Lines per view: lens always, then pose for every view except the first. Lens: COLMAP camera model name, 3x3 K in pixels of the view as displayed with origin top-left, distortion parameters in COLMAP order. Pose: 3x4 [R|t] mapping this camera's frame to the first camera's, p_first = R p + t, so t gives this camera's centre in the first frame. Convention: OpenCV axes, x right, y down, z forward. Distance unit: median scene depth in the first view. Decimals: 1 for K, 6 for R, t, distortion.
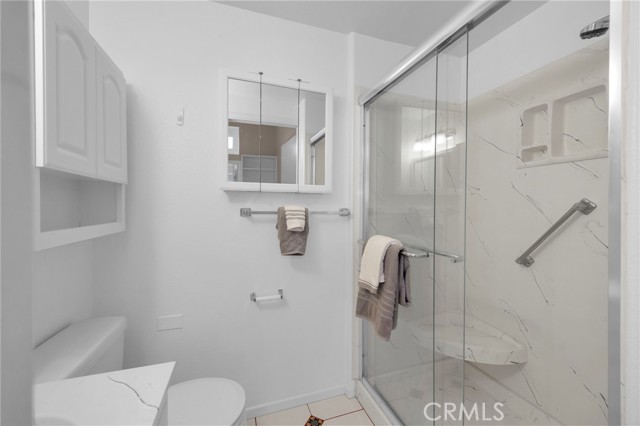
lens RADIAL K [[257.0, 0, 320.4], [0, 257.0, 210.0], [0, 0, 1]] dist [0.007038, 0.000650]
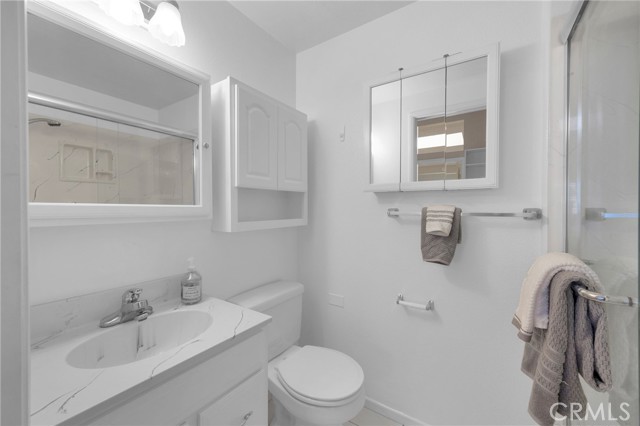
lens RADIAL K [[257.0, 0, 316.0], [0, 257.0, 210.7], [0, 0, 1]] dist [0.007038, 0.000650]
pose [[0.603122, 0.002556, -0.797645, 0.341041], [-0.002200, 0.999996, 0.001541, -0.000283], [0.797646, 0.000826, 0.603126, 0.160076]]
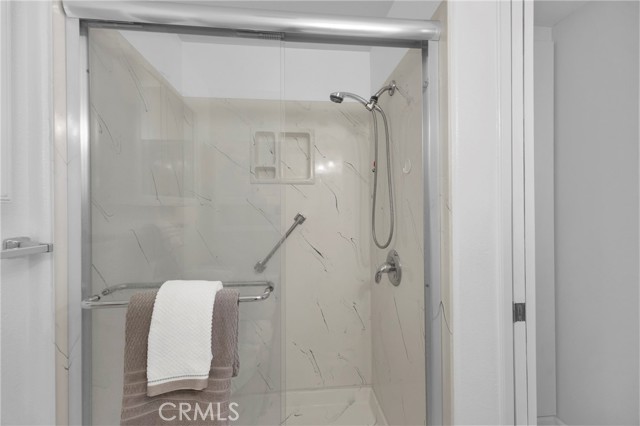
lens RADIAL K [[257.0, 0, 322.0], [0, 257.0, 209.9], [0, 0, 1]] dist [0.007038, 0.000650]
pose [[0.242780, -0.006845, 0.970057, -0.227397], [0.017055, 0.999851, 0.002787, -0.053033], [-0.969932, 0.015868, 0.242860, 0.502278]]
